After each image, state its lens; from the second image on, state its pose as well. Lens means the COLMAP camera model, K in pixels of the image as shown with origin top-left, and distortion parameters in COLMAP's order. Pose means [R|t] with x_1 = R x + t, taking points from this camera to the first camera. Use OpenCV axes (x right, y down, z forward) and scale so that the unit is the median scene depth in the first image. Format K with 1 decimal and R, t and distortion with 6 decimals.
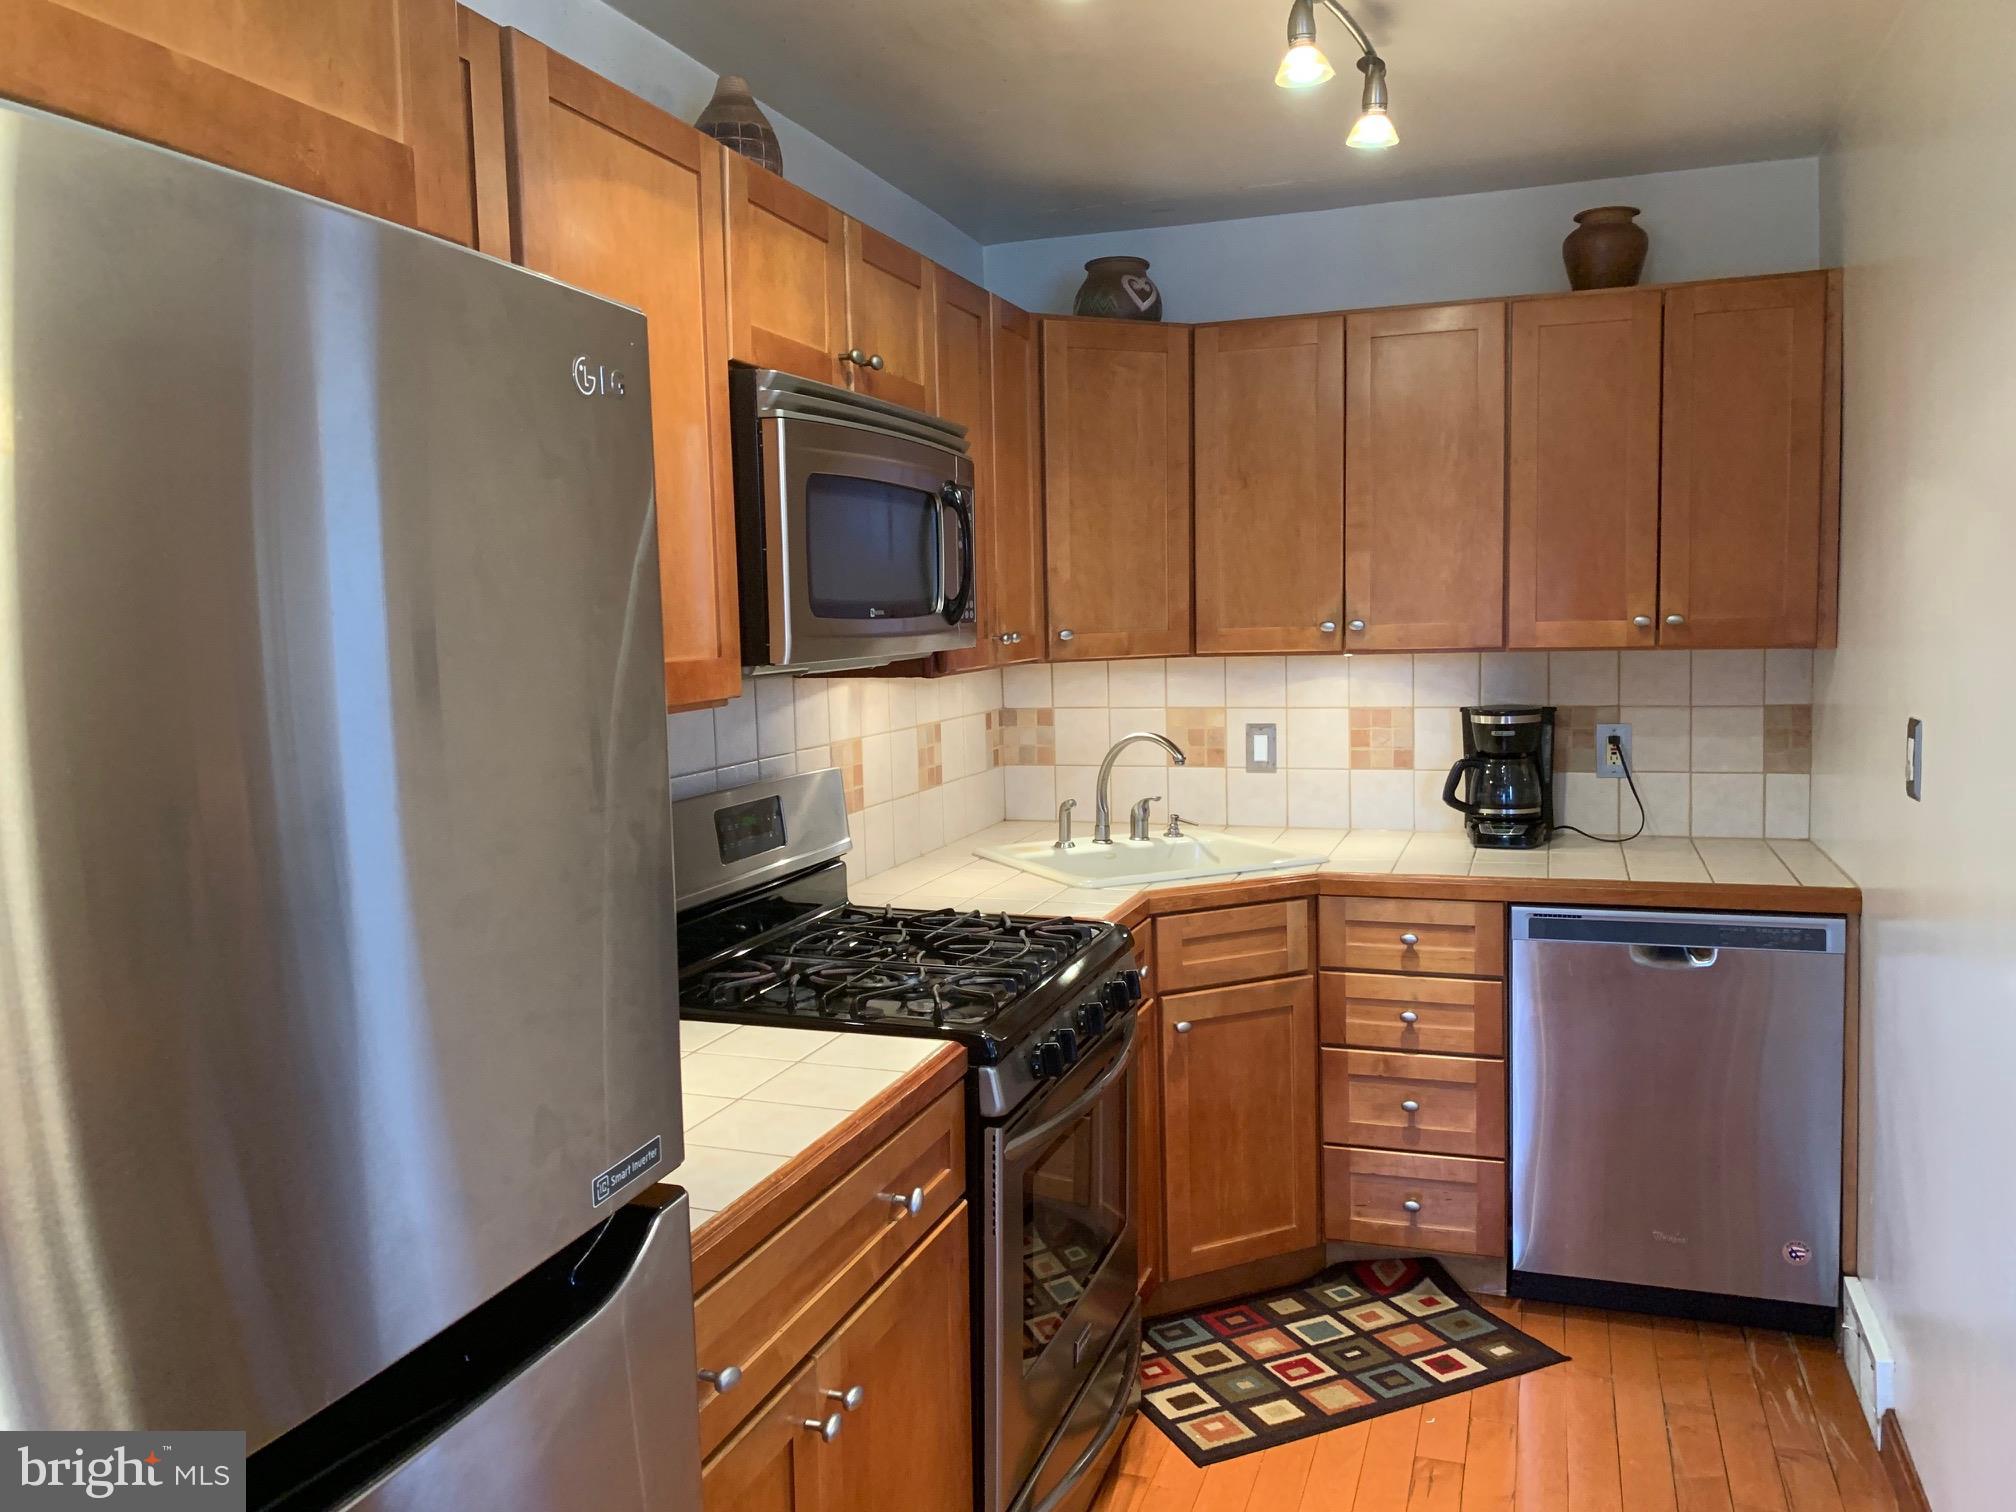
lens RADIAL K [[1516.1, 0, 1008.0], [0, 1516.1, 756.0], [0, 0, 1]] dist [0.009018, 0.000264]
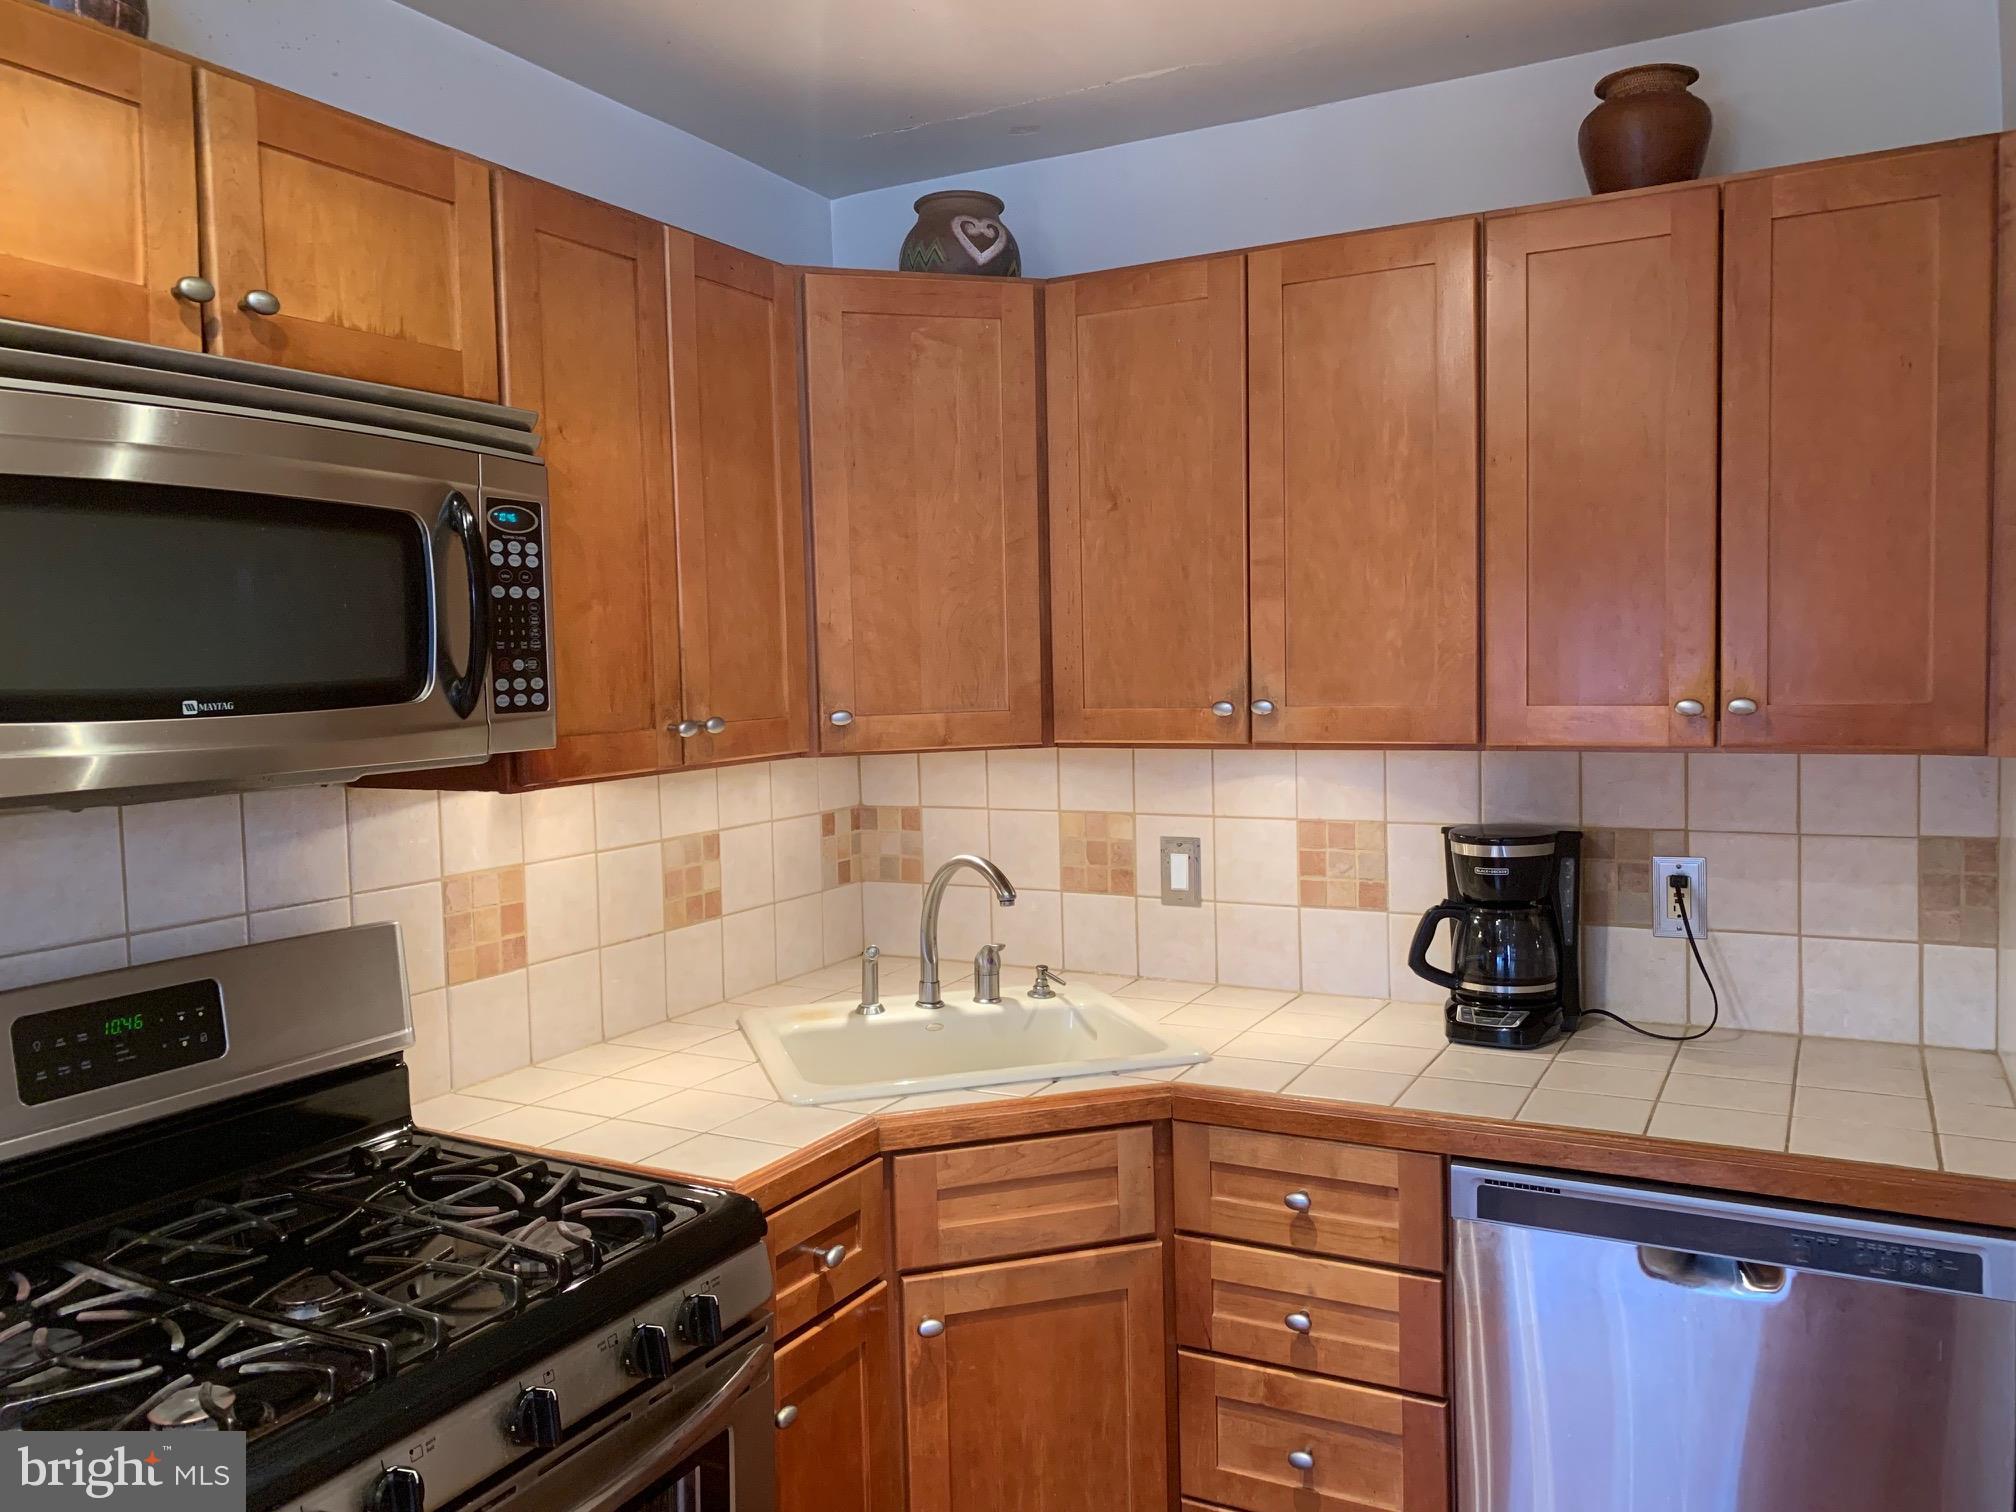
lens RADIAL K [[1516.1, 0, 1008.0], [0, 1516.1, 756.0], [0, 0, 1]] dist [0.009018, 0.000264]
pose [[0.988067, 0.011374, -0.153607, 0.218063], [-0.015333, 0.999579, -0.024614, -0.045730], [0.153262, 0.026675, 0.987825, 0.310451]]
